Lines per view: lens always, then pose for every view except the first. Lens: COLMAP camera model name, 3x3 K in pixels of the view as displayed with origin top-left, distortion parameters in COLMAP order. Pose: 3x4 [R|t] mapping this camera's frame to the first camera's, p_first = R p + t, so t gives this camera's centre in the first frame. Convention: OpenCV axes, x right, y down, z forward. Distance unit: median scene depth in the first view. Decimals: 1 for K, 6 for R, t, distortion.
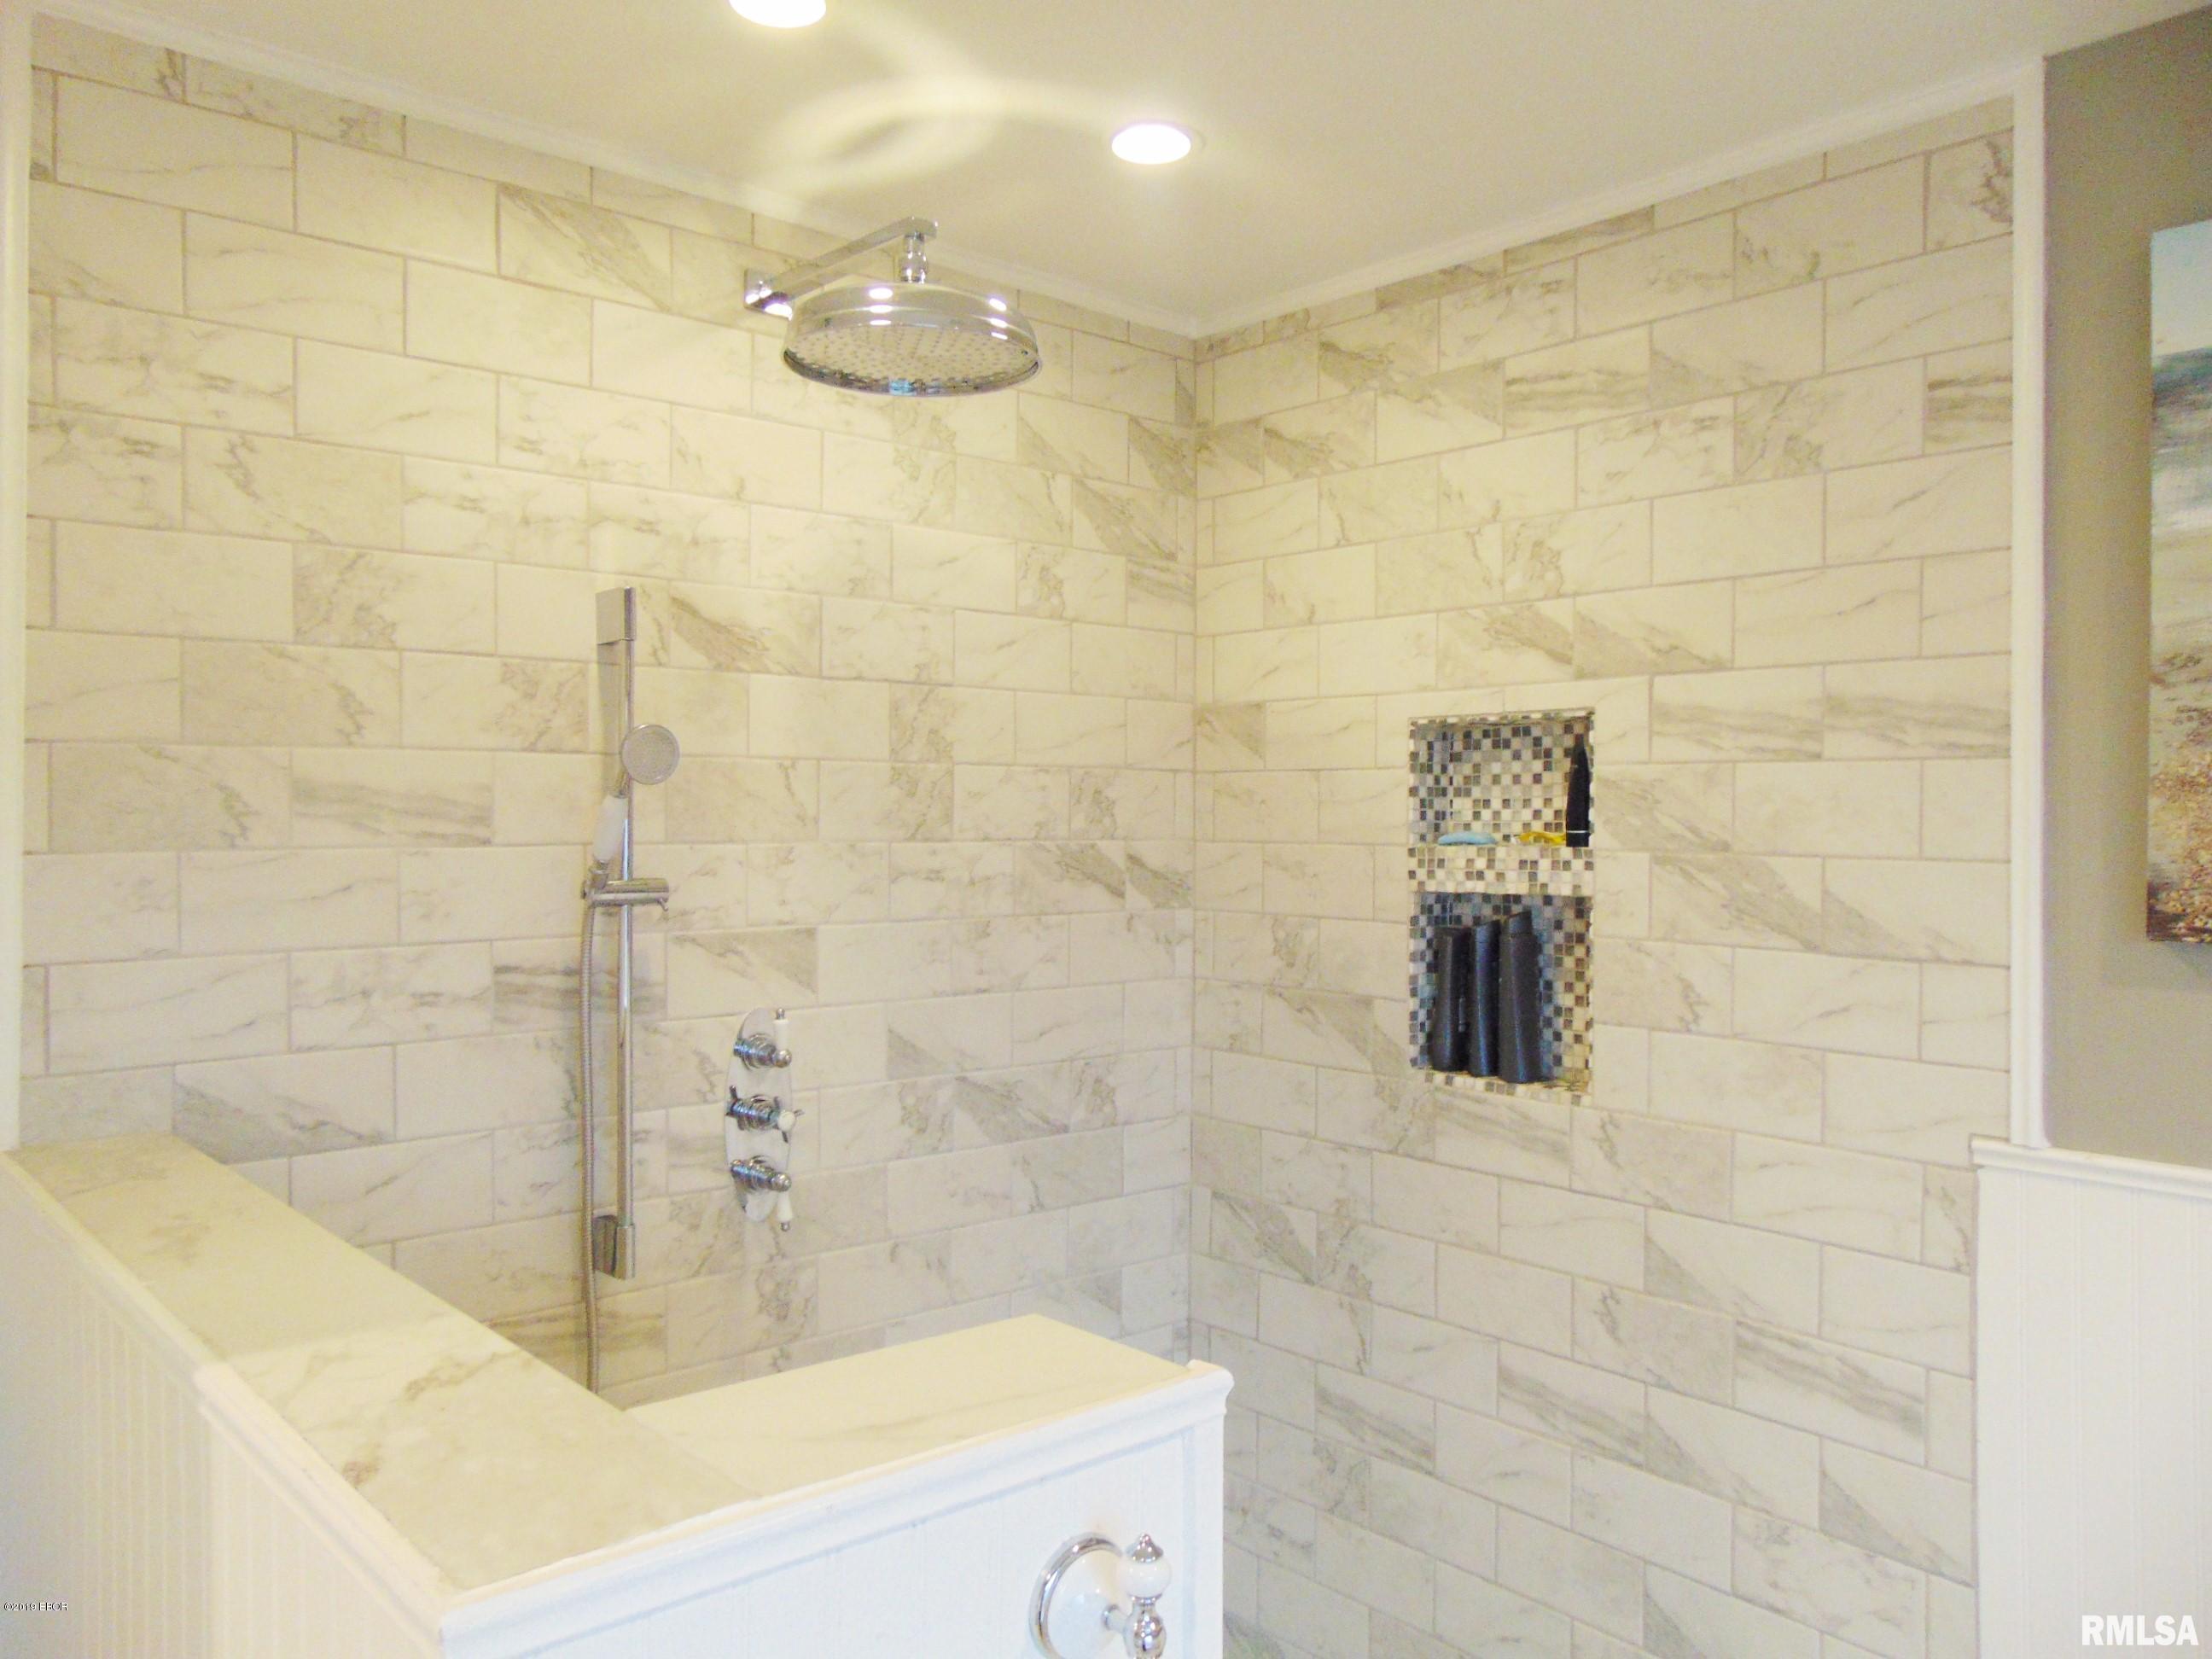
lens RADIAL K [[1661.7, 0, 1051.6], [0, 1661.7, 838.0], [0, 0, 1]] dist [-0.030249, 0.053743]
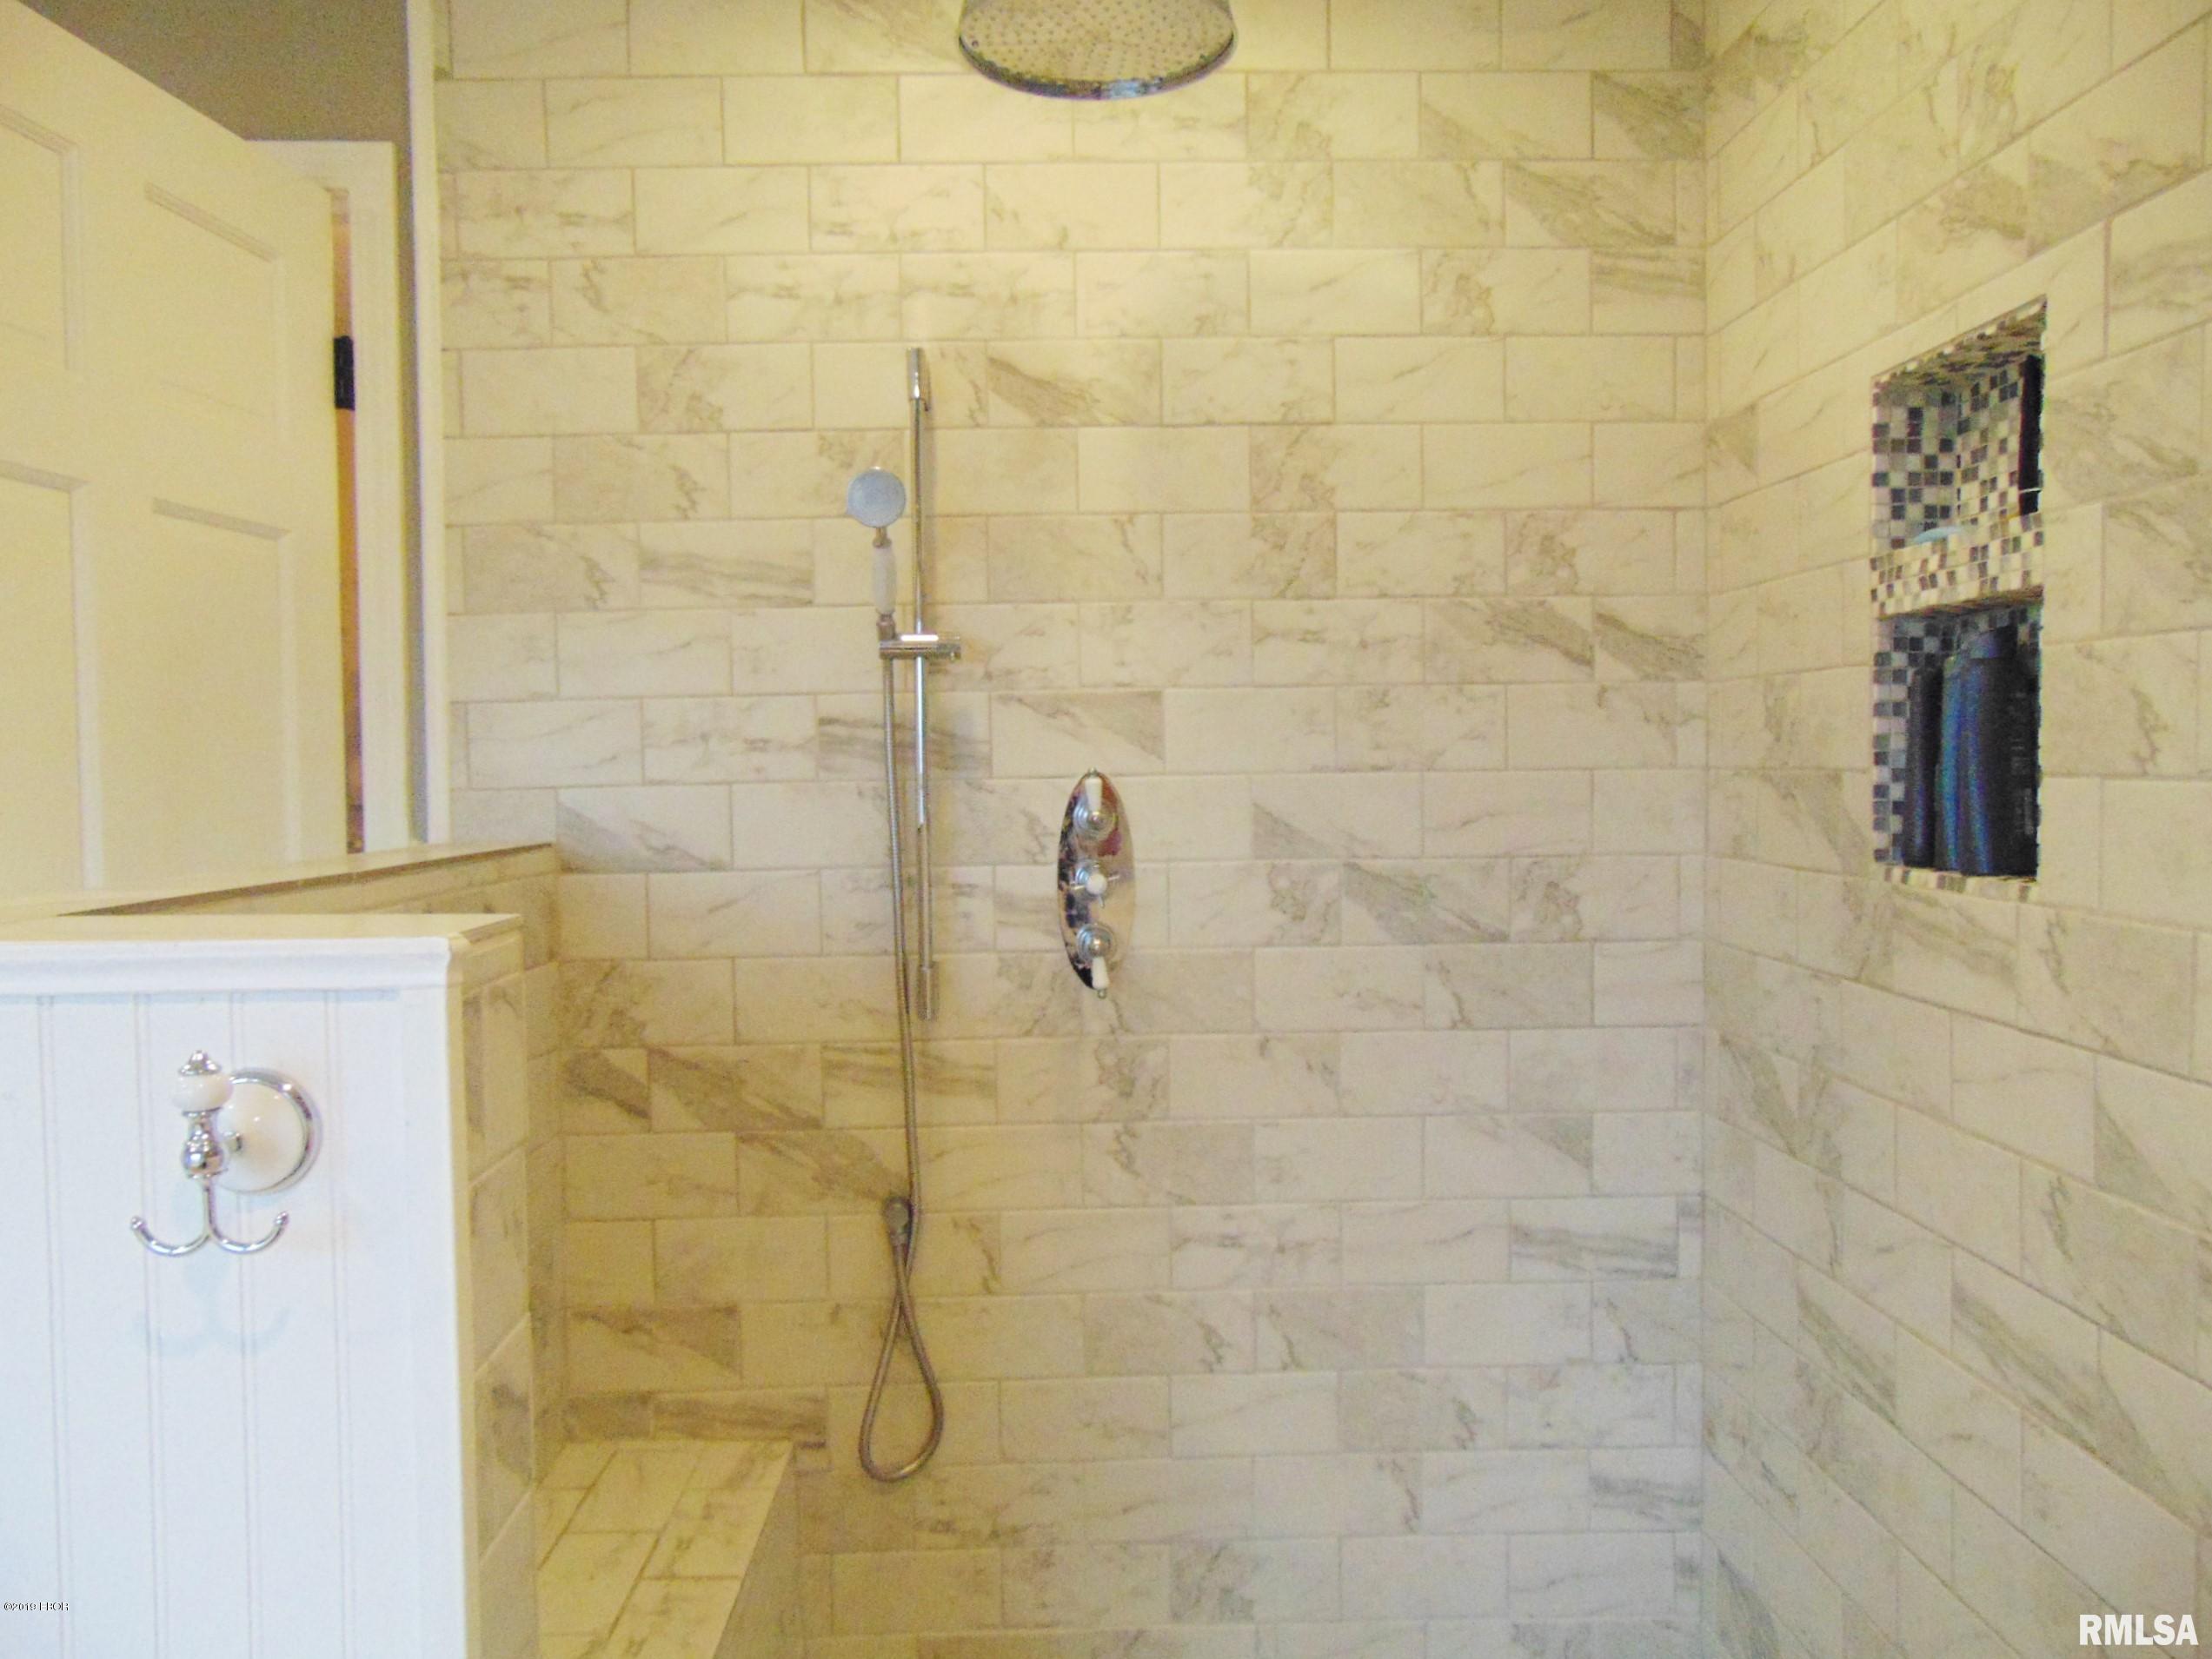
lens RADIAL K [[1661.6, 0, 1103.0], [0, 1661.6, 830.9], [0, 0, 1]] dist [-0.030249, 0.053743]
pose [[0.775151, 0.011367, -0.631674, 0.445501], [0.007749, 0.999592, 0.027496, 0.110395], [0.631728, -0.026208, 0.774747, 0.245258]]
